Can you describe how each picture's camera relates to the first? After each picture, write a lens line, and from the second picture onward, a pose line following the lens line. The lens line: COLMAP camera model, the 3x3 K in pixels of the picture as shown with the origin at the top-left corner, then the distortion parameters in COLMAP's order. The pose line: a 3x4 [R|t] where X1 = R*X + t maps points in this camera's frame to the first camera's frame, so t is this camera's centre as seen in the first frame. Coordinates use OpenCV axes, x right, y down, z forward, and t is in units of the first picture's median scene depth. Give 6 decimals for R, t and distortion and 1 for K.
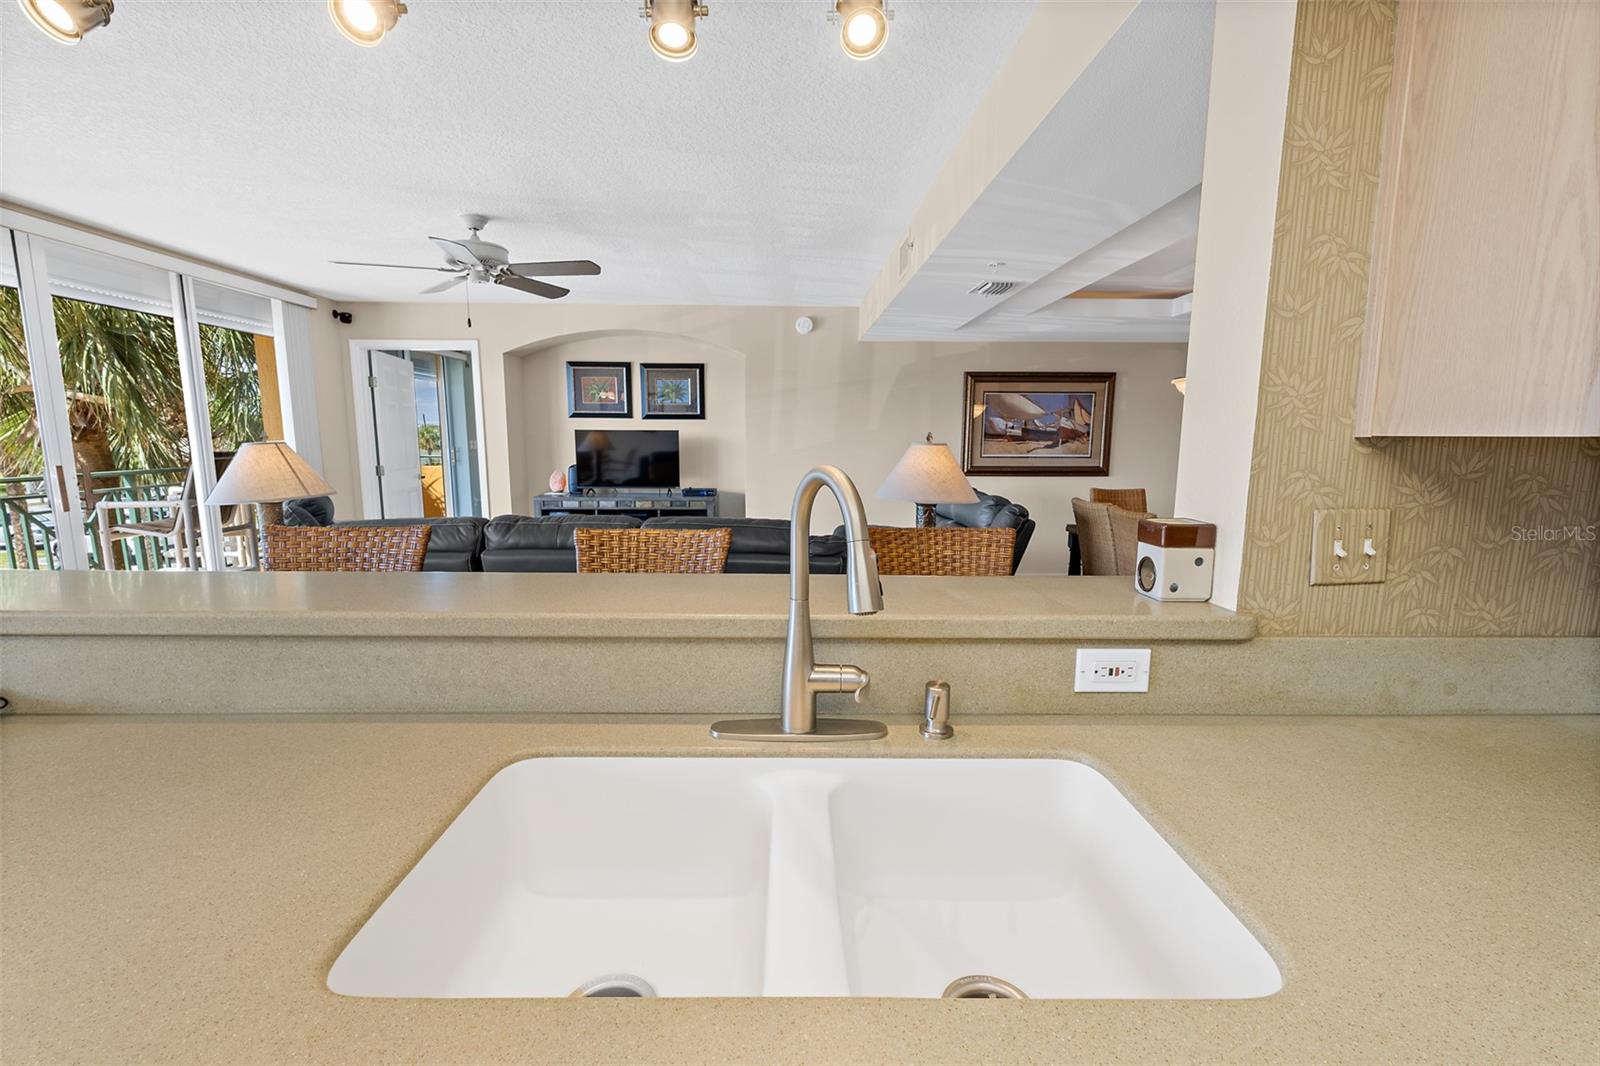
lens RADIAL K [[675.1, 0, 792.3], [0, 675.1, 530.8], [0, 0, 1]] dist [0.003911, -0.000204]
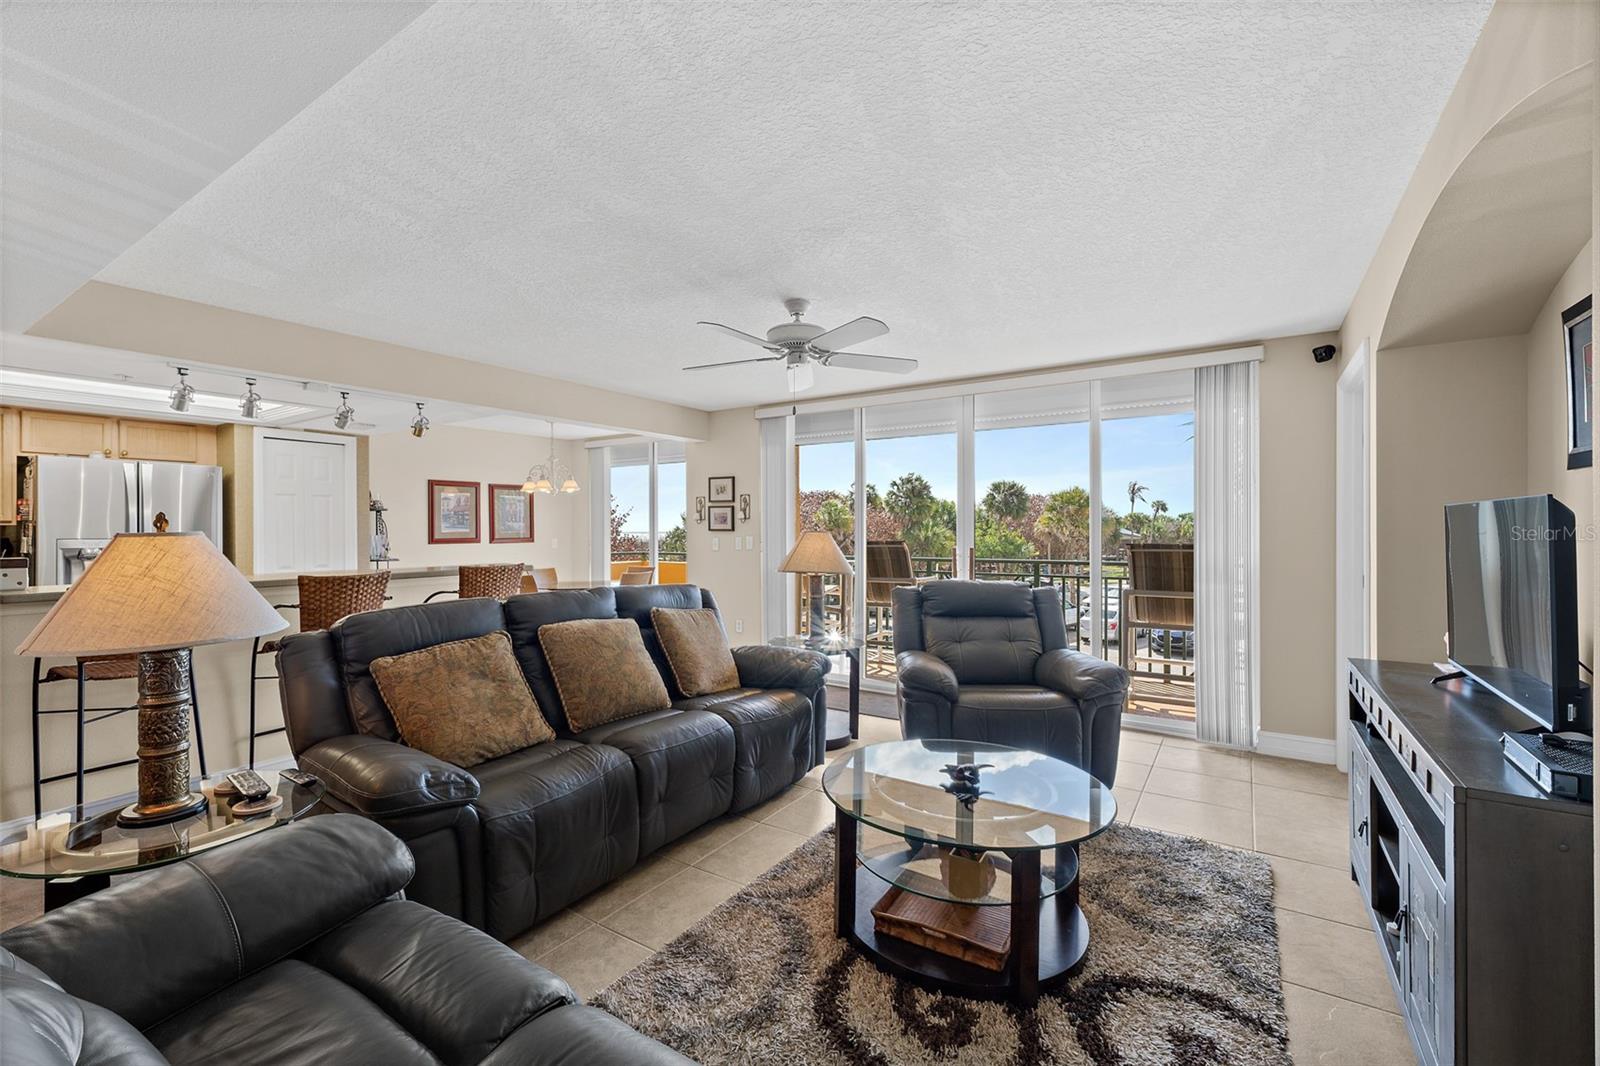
lens RADIAL K [[675.1, 0, 792.3], [0, 675.1, 530.8], [0, 0, 1]] dist [0.003911, -0.000204]
pose [[-0.567337, 0.000555, -0.823486, 0.203253], [-0.114028, 0.990313, 0.079226, -0.130843], [0.815553, 0.138848, -0.561778, 0.969901]]
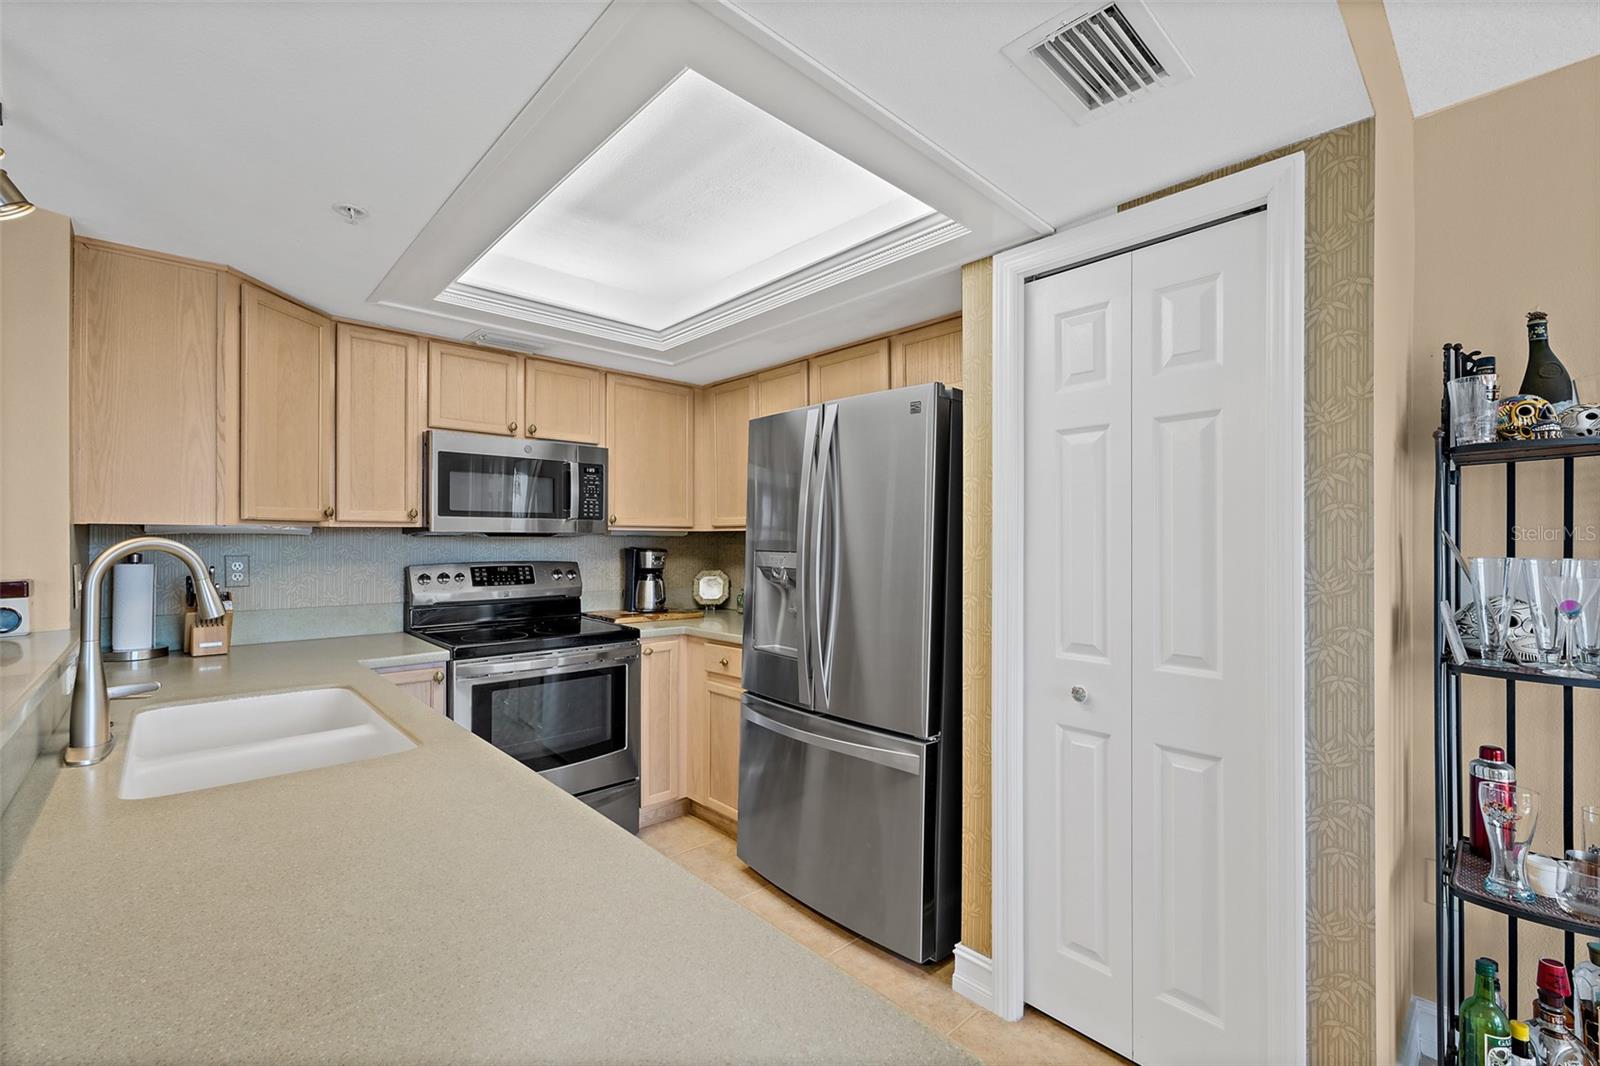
lens RADIAL K [[677.5, 0, 795.8], [0, 677.5, 538.7], [0, 0, 1]] dist [0.003070, 0.000115]
pose [[-0.670651, -0.002115, 0.741770, -0.329919], [0.098962, 0.990801, 0.092300, -0.014233], [-0.735142, 0.135308, -0.664273, 0.148447]]
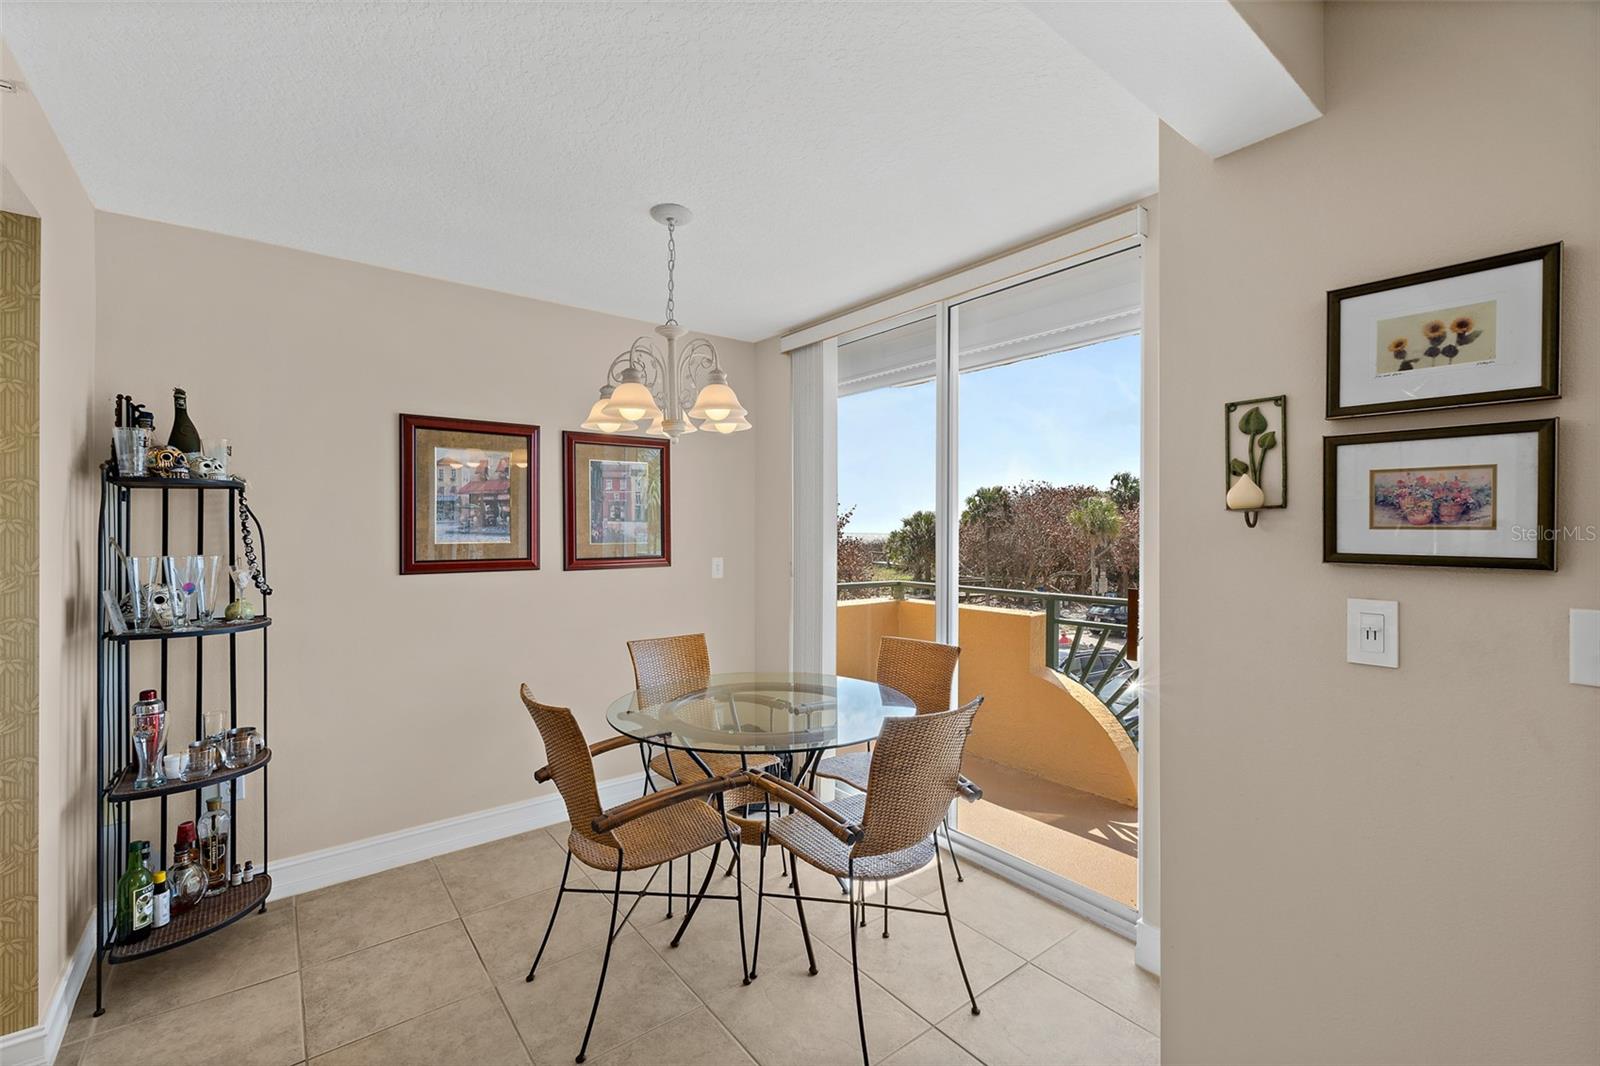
lens RADIAL K [[675.1, 0, 792.3], [0, 675.1, 530.8], [0, 0, 1]] dist [0.003911, -0.000204]
pose [[-0.797986, -0.005831, -0.602648, -0.376127], [-0.089577, 0.989994, 0.109033, -0.043382], [0.595982, 0.140990, -0.790523, 0.285220]]
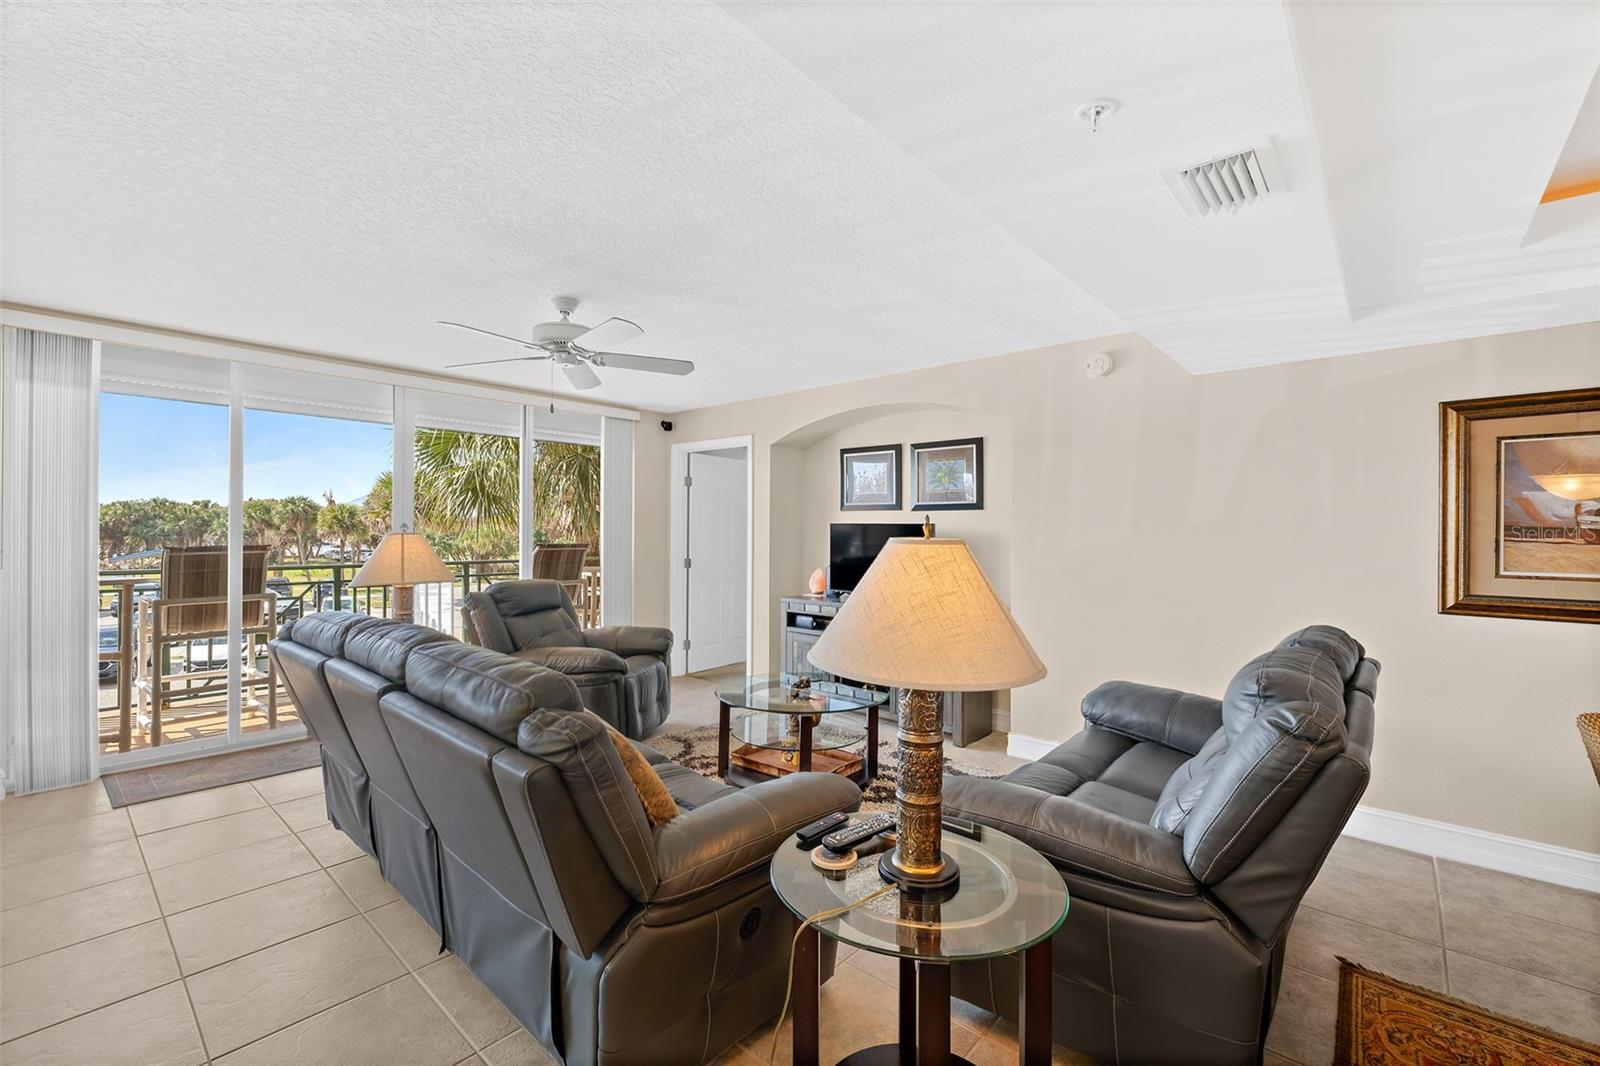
lens RADIAL K [[679.0, 0, 792.9], [0, 679.0, 528.9], [0, 0, 1]] dist [0.004047, 0.000828]
pose [[0.734505, -0.001975, -0.678600, 0.253798], [-0.099818, 0.988804, -0.110920, -0.043226], [0.671222, 0.149208, 0.726084, 0.347687]]
